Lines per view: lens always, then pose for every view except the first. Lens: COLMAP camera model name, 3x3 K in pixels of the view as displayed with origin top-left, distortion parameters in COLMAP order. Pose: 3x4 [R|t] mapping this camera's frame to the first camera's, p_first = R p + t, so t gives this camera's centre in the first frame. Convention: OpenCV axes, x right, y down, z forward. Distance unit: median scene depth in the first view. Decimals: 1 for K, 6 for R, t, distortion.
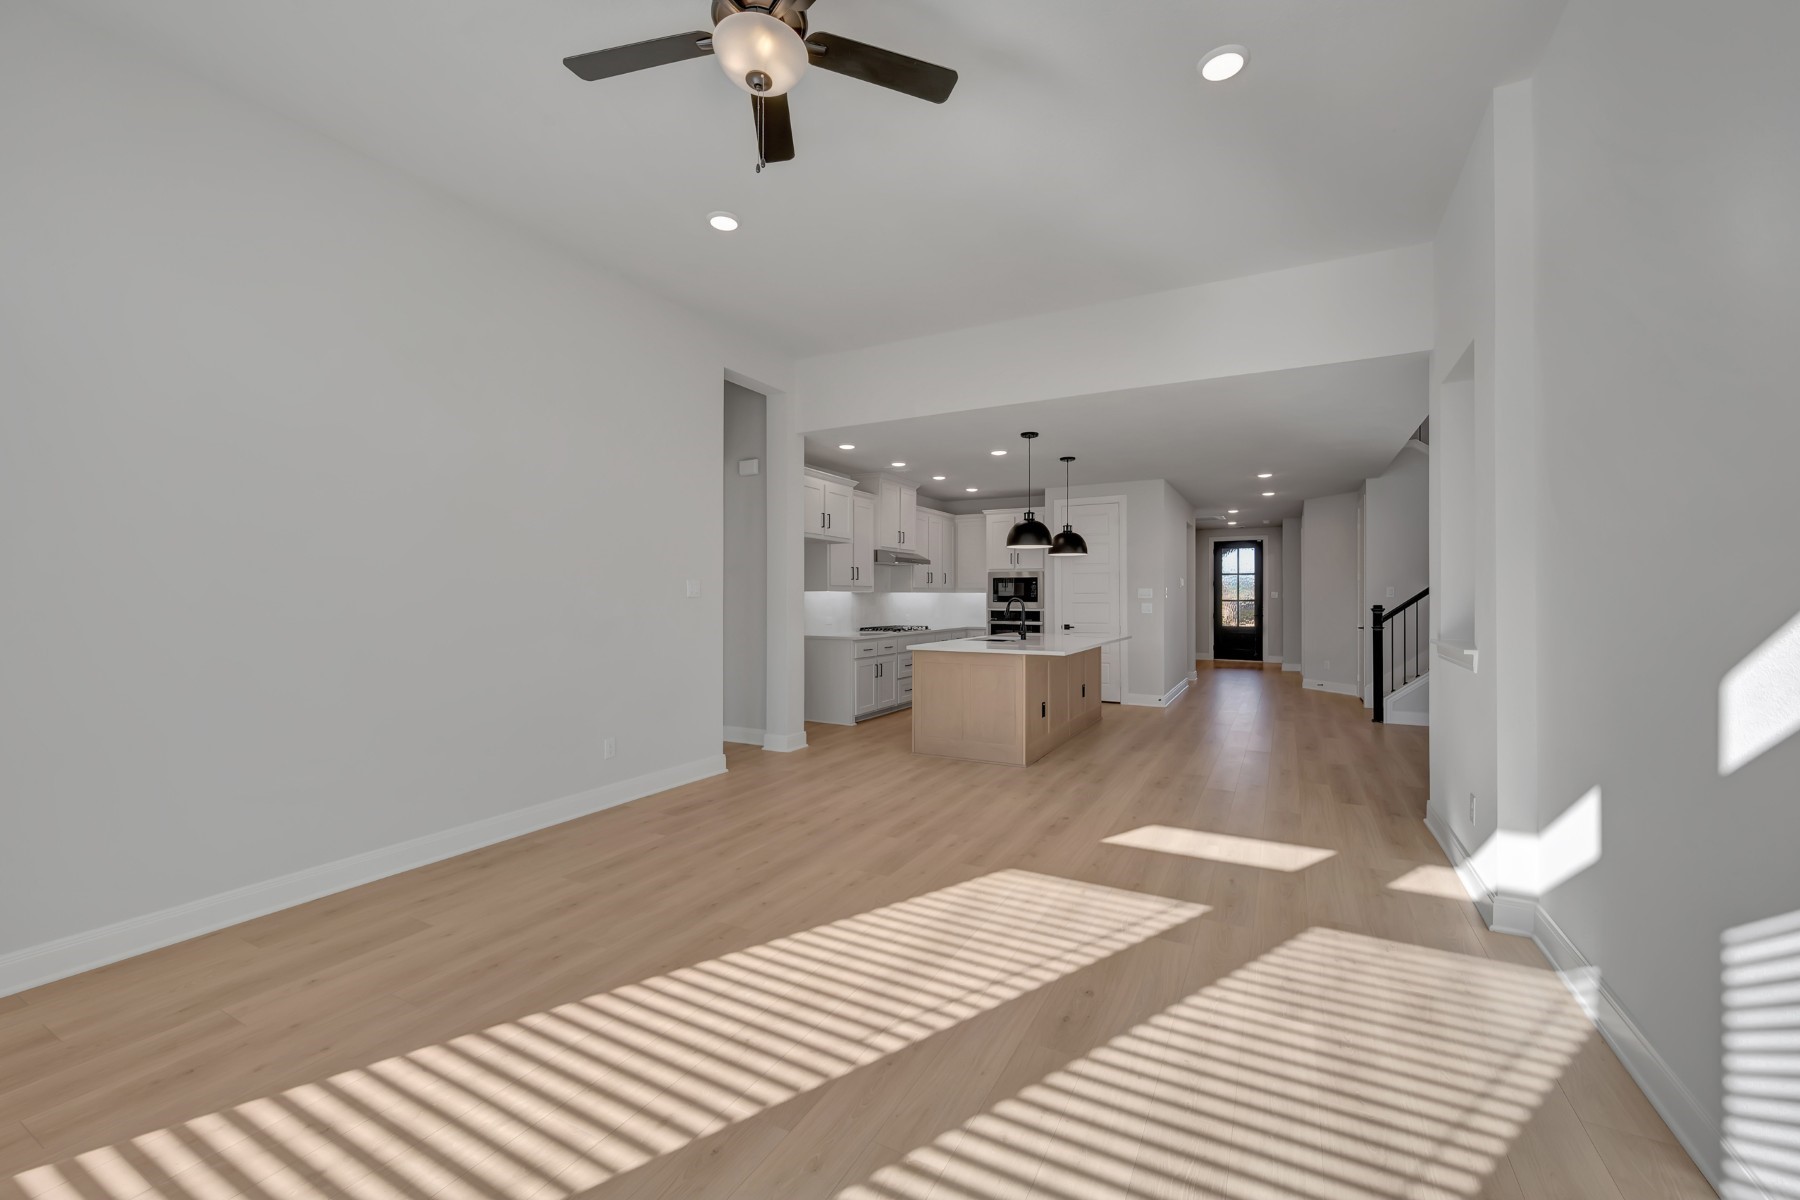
lens RADIAL K [[715.9, 0, 909.4], [0, 715.9, 597.0], [0, 0, 1]] dist [0.003970, 0.000783]
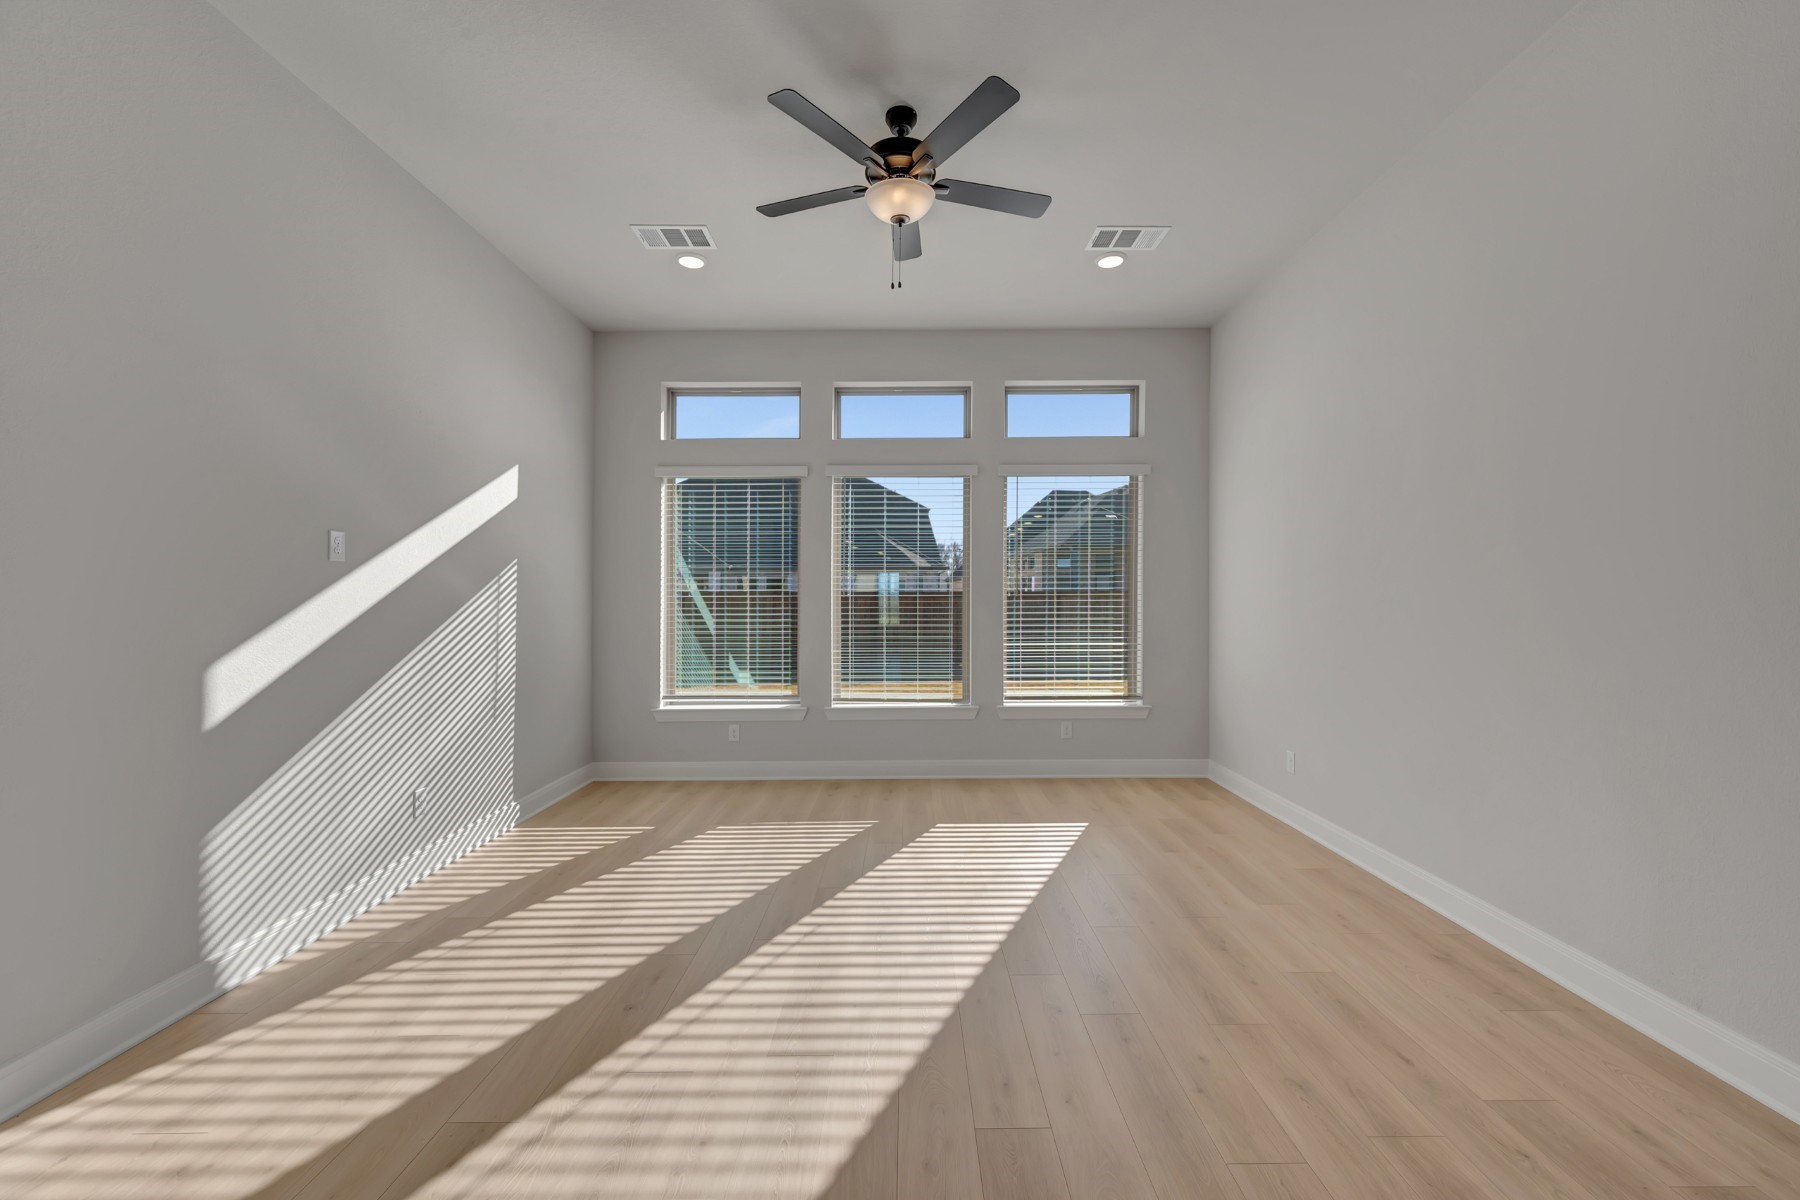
lens RADIAL K [[715.9, 0, 915.2], [0, 715.9, 594.6], [0, 0, 1]] dist [0.003970, 0.000783]
pose [[-0.881872, 0.000402, -0.471490, 0.310168], [0.003096, 0.999983, -0.004939, -0.010447], [0.471480, -0.005815, -0.881858, 1.704337]]
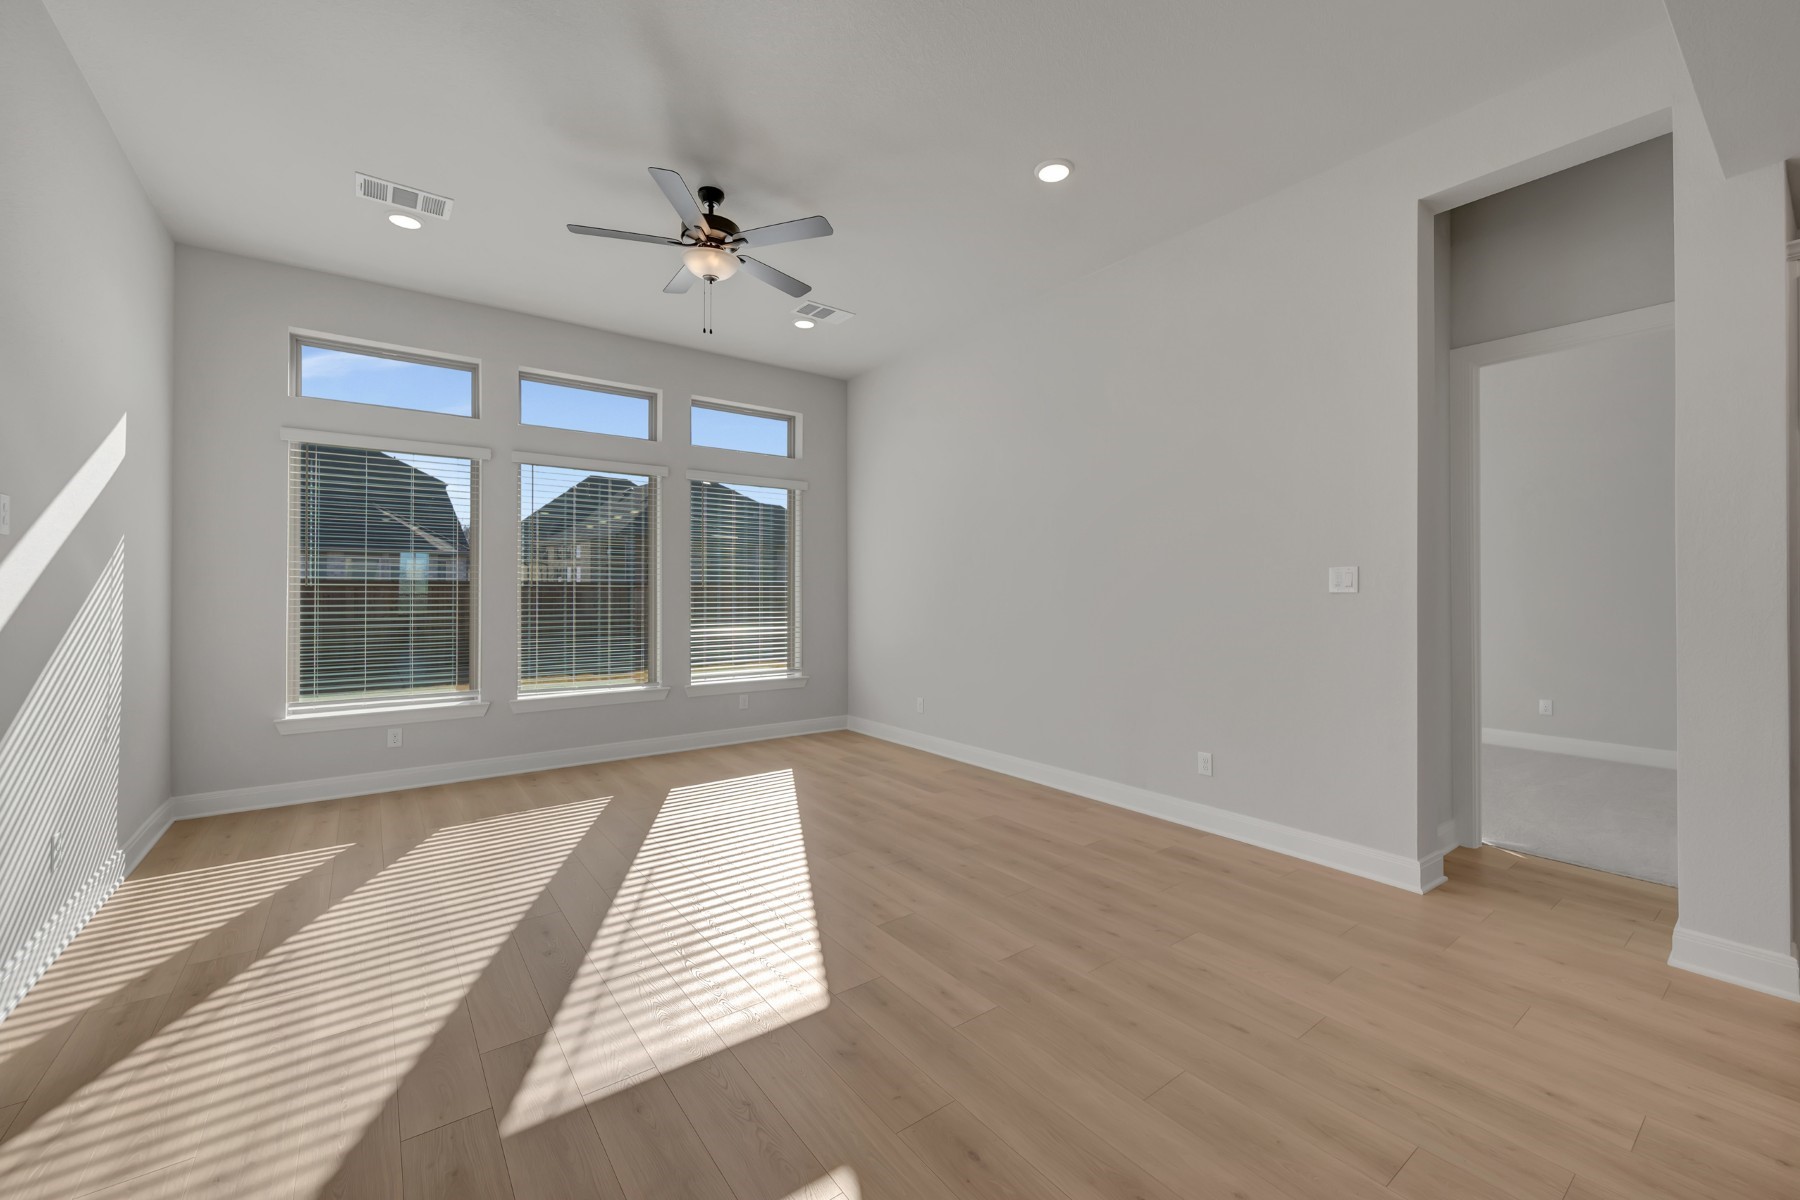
lens RADIAL K [[715.9, 0, 899.8], [0, 715.9, 590.8], [0, 0, 1]] dist [0.003970, 0.000783]
pose [[-0.432529, -0.002123, -0.901618, 0.845388], [-0.001057, 0.999998, -0.001848, -0.003897], [0.901620, 0.000154, -0.432530, 1.622387]]
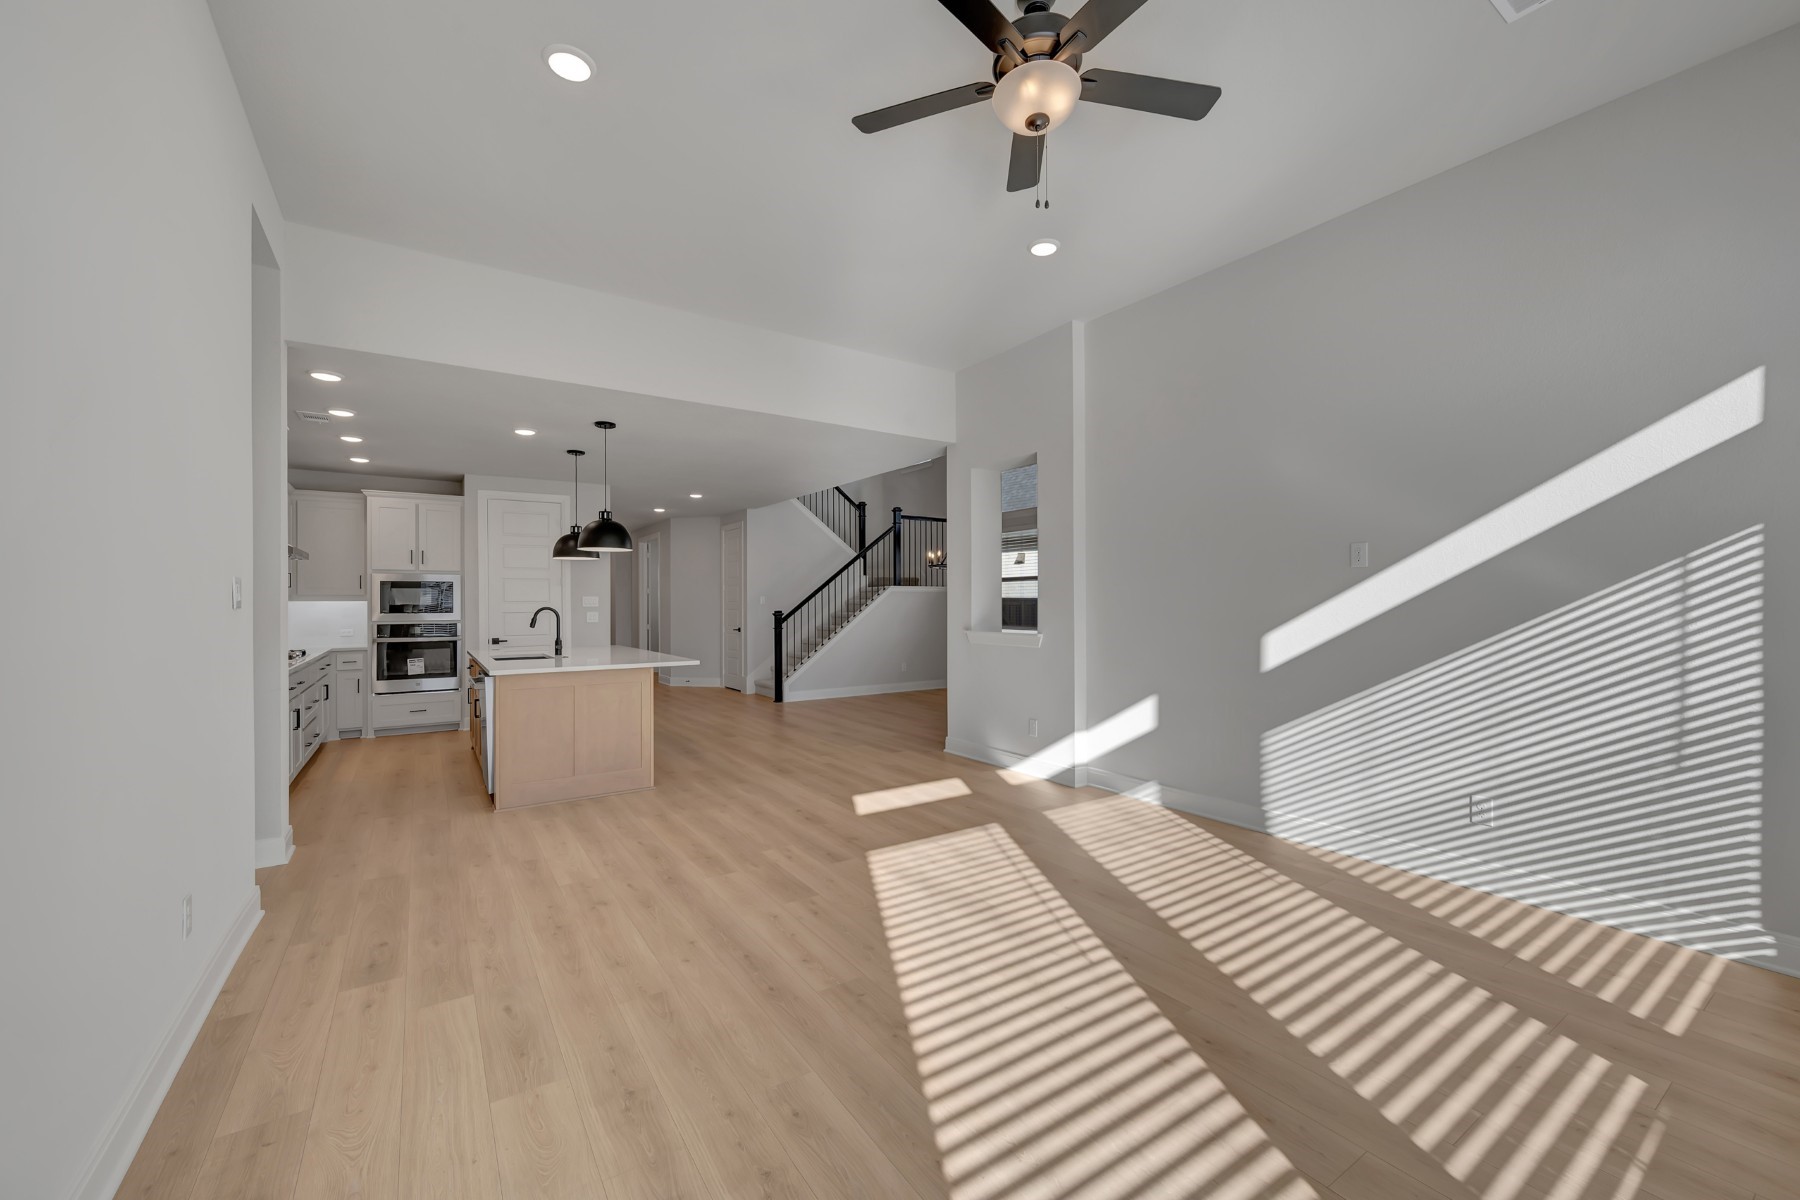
lens RADIAL K [[715.9, 0, 909.1], [0, 715.9, 609.6], [0, 0, 1]] dist [0.003970, 0.000783]
pose [[0.469687, -0.010958, 0.882765, -0.963164], [0.004546, 0.999940, 0.009993, -0.005921], [-0.882822, -0.000681, 0.469708, 0.513041]]
